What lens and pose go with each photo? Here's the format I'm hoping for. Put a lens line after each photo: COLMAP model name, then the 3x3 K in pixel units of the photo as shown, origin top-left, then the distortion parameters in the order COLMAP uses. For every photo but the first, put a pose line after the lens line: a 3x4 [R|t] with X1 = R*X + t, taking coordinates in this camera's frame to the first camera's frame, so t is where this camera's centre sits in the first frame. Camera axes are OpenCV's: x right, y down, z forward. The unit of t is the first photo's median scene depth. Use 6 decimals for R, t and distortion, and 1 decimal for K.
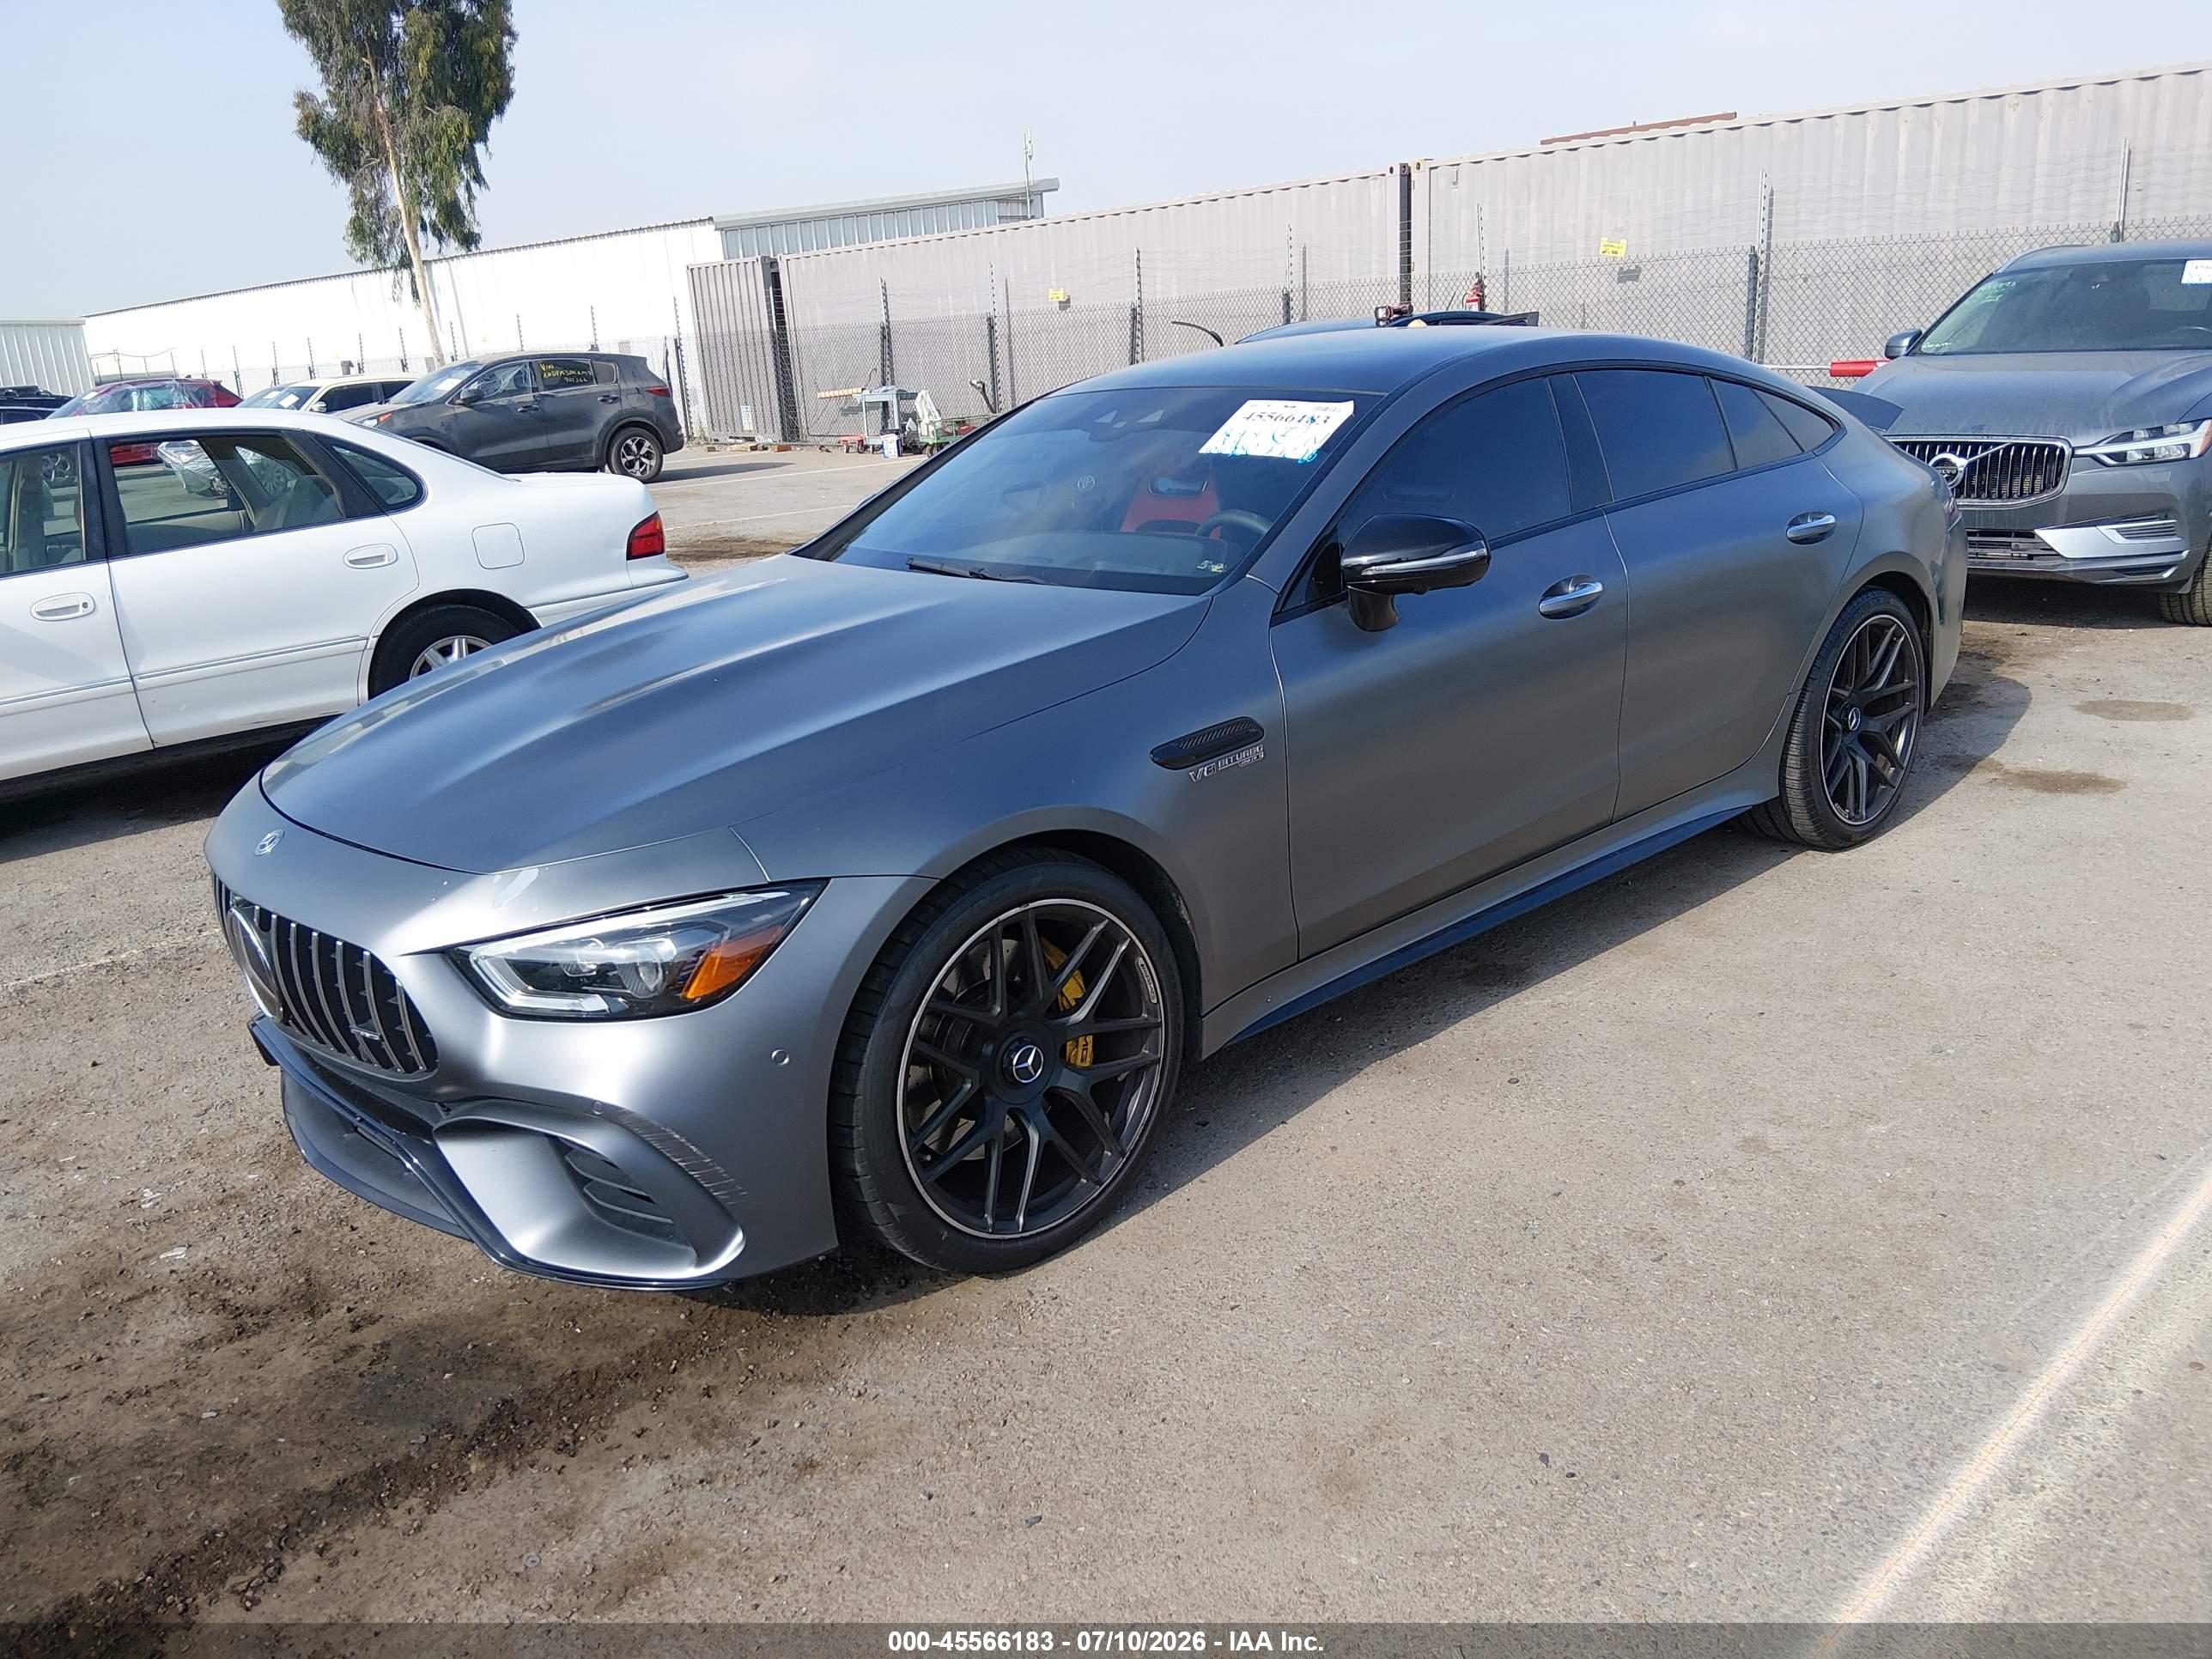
lens RADIAL K [[1670.4, 0, 1130.4], [0, 1670.4, 824.2], [0, 0, 1]] dist [0.109519, -0.200385]
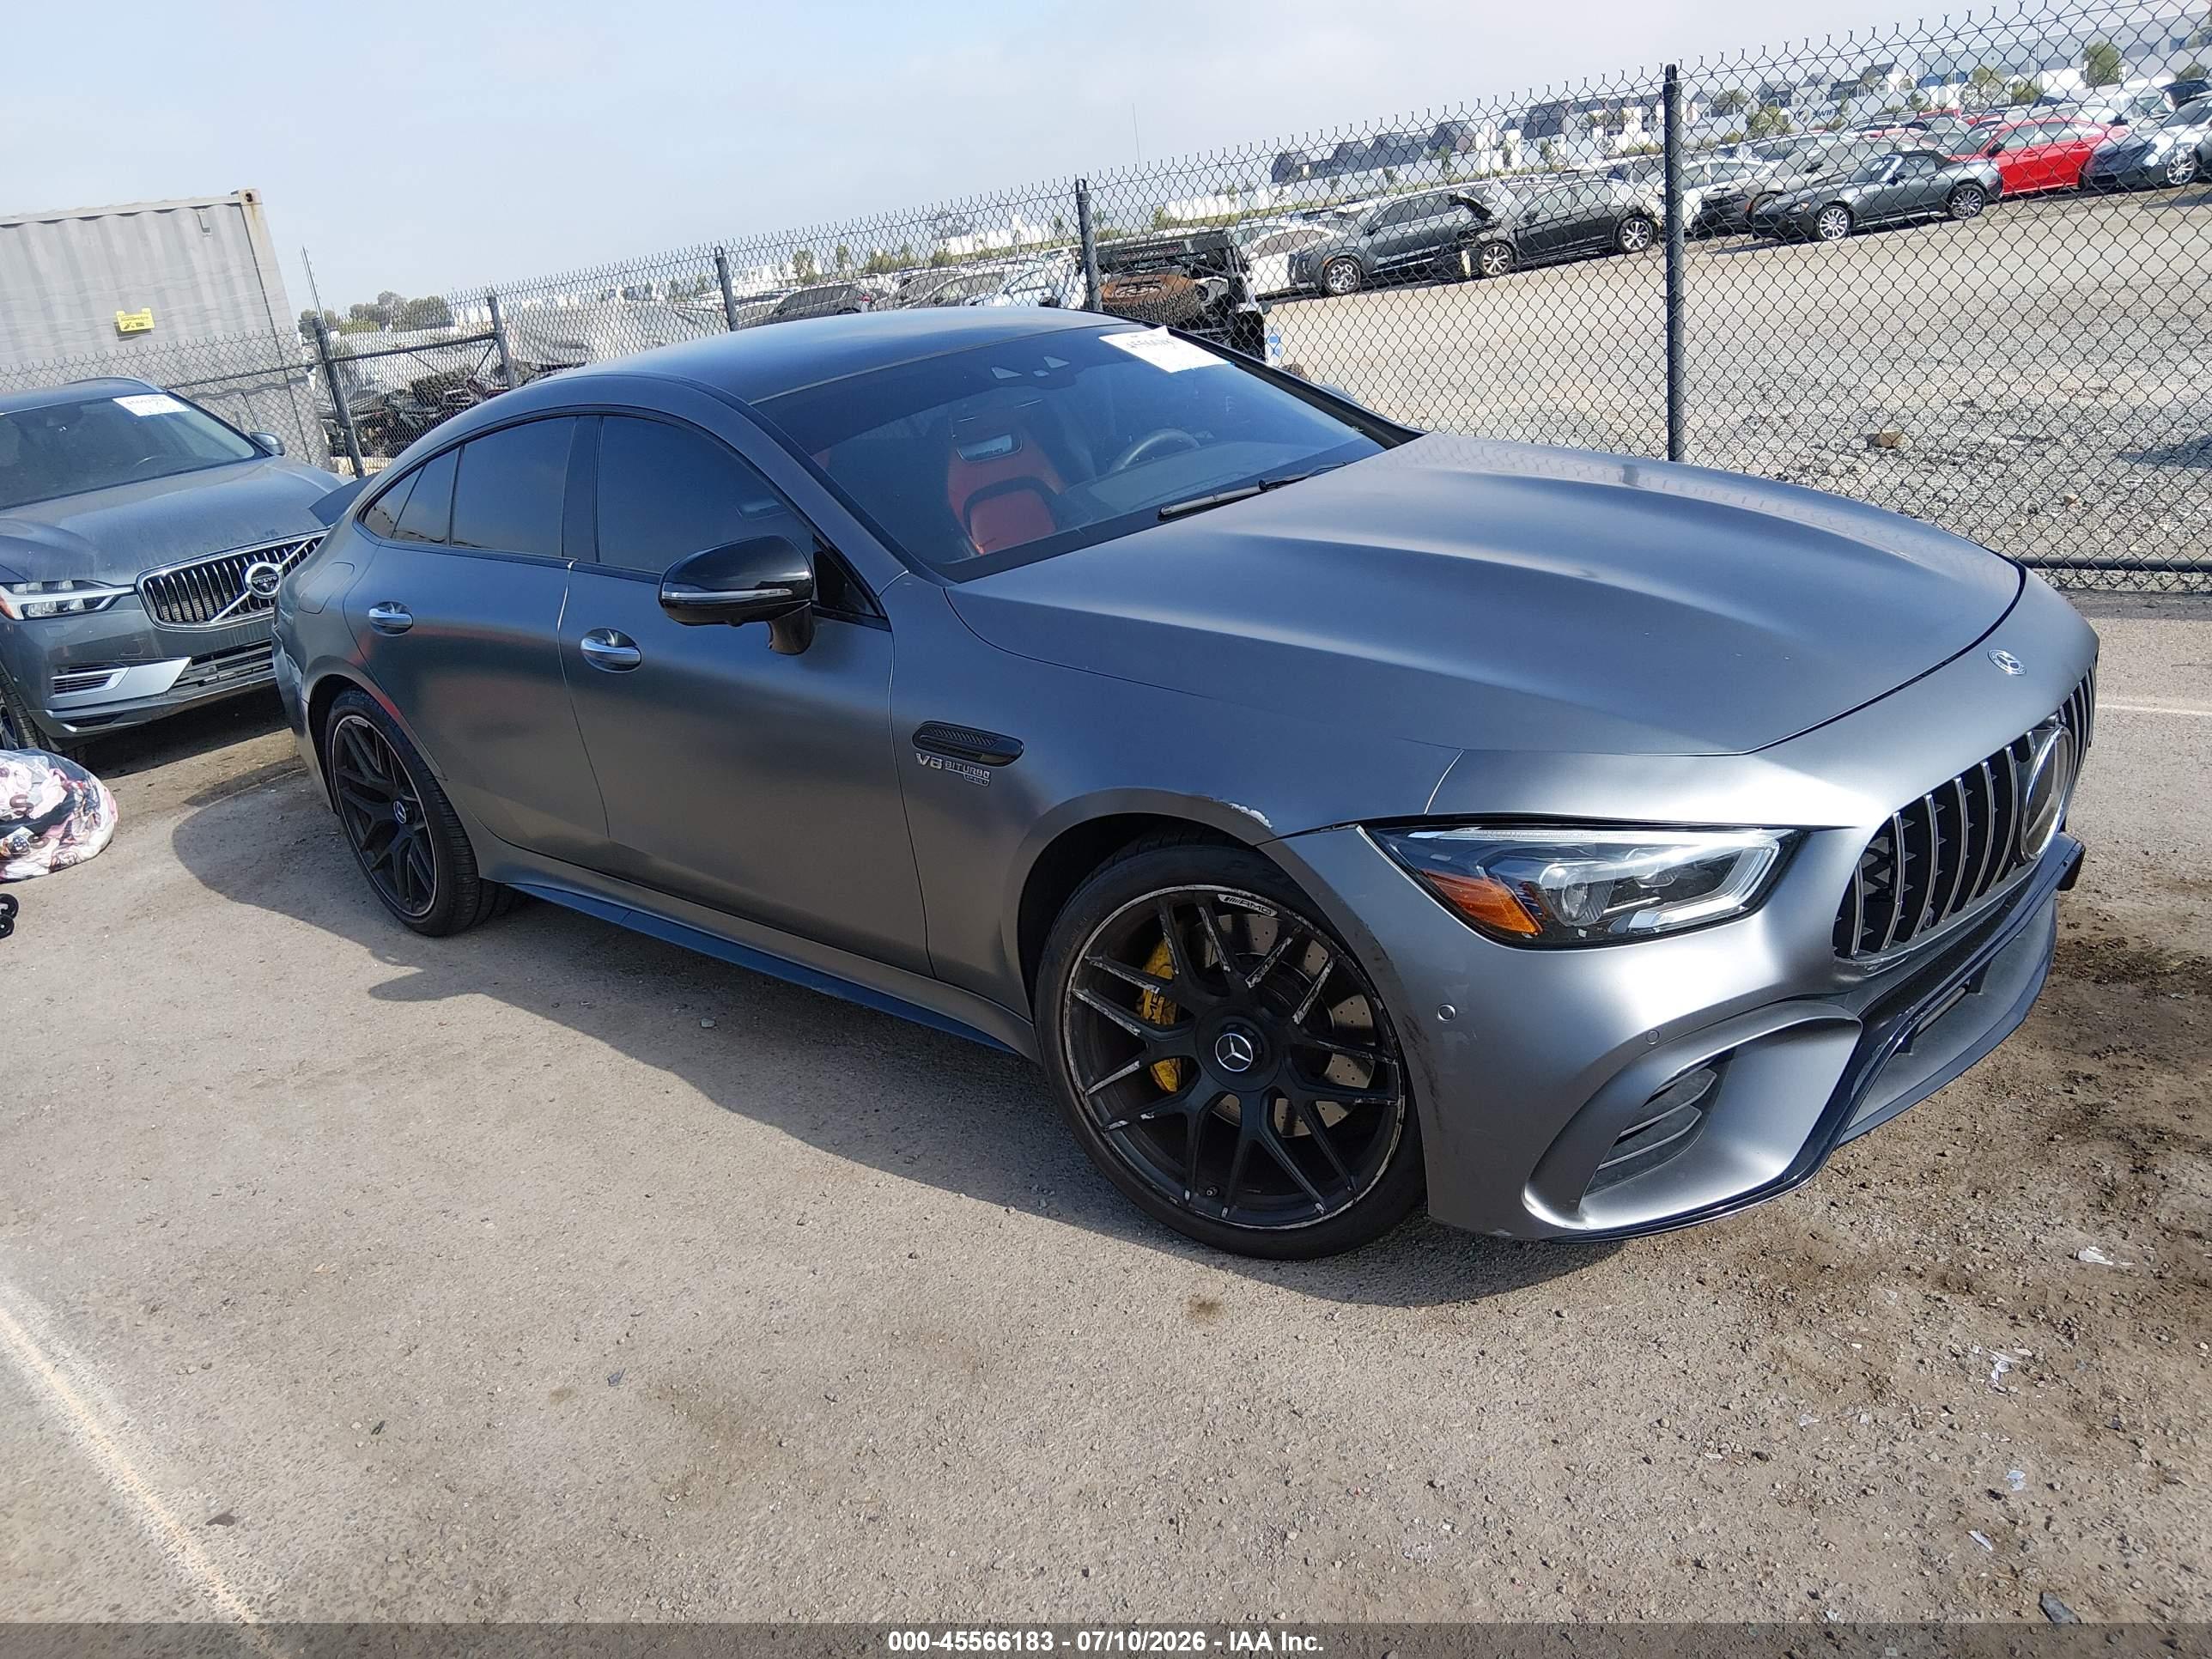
lens RADIAL K [[1685.6, 0, 1142.2], [0, 1685.6, 826.2], [0, 0, 1]] dist [0.119060, -0.265724]
pose [[-0.069513, -0.262170, 0.962515, -0.861273], [0.420531, 0.867229, 0.266587, -0.216525], [-0.904612, 0.423298, 0.049967, 0.888993]]
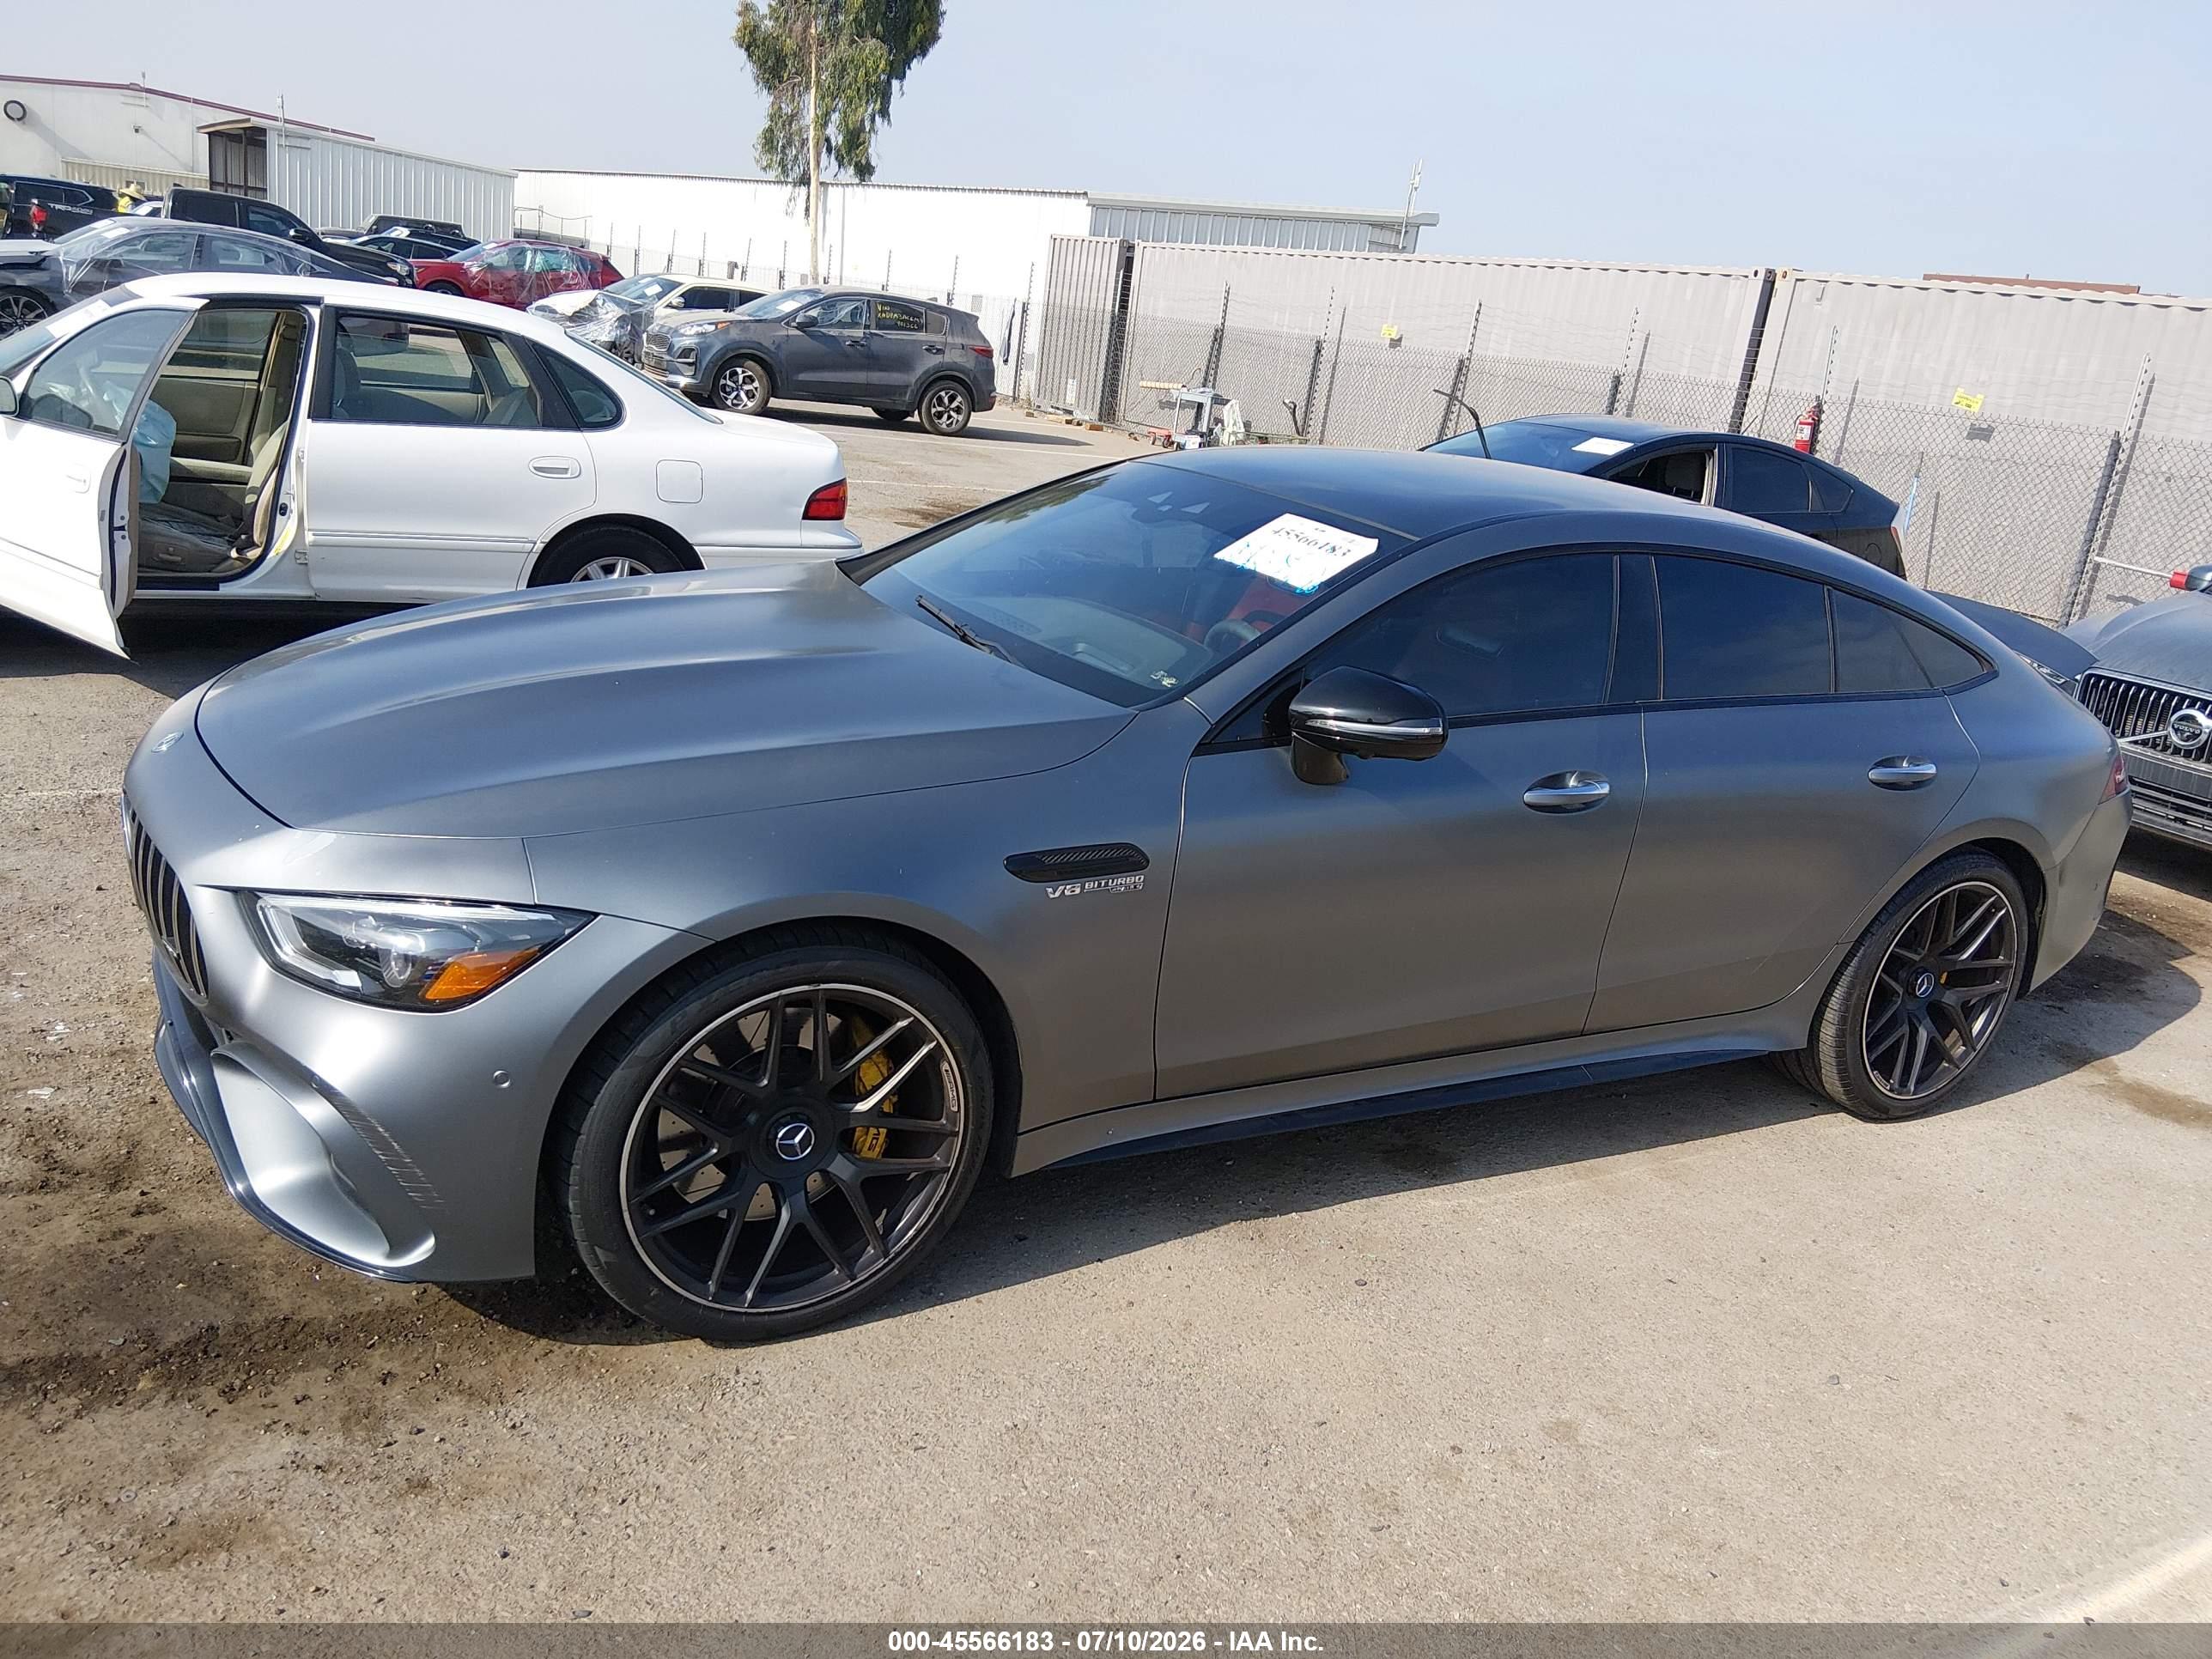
lens RADIAL K [[1670.4, 0, 1130.4], [0, 1670.4, 824.2], [0, 0, 1]] dist [0.109519, -0.200385]
pose [[0.958860, 0.238431, -0.154072, 0.148733], [-0.238947, 0.970910, 0.015436, -0.062480], [0.153271, 0.022014, 0.987939, 0.037938]]
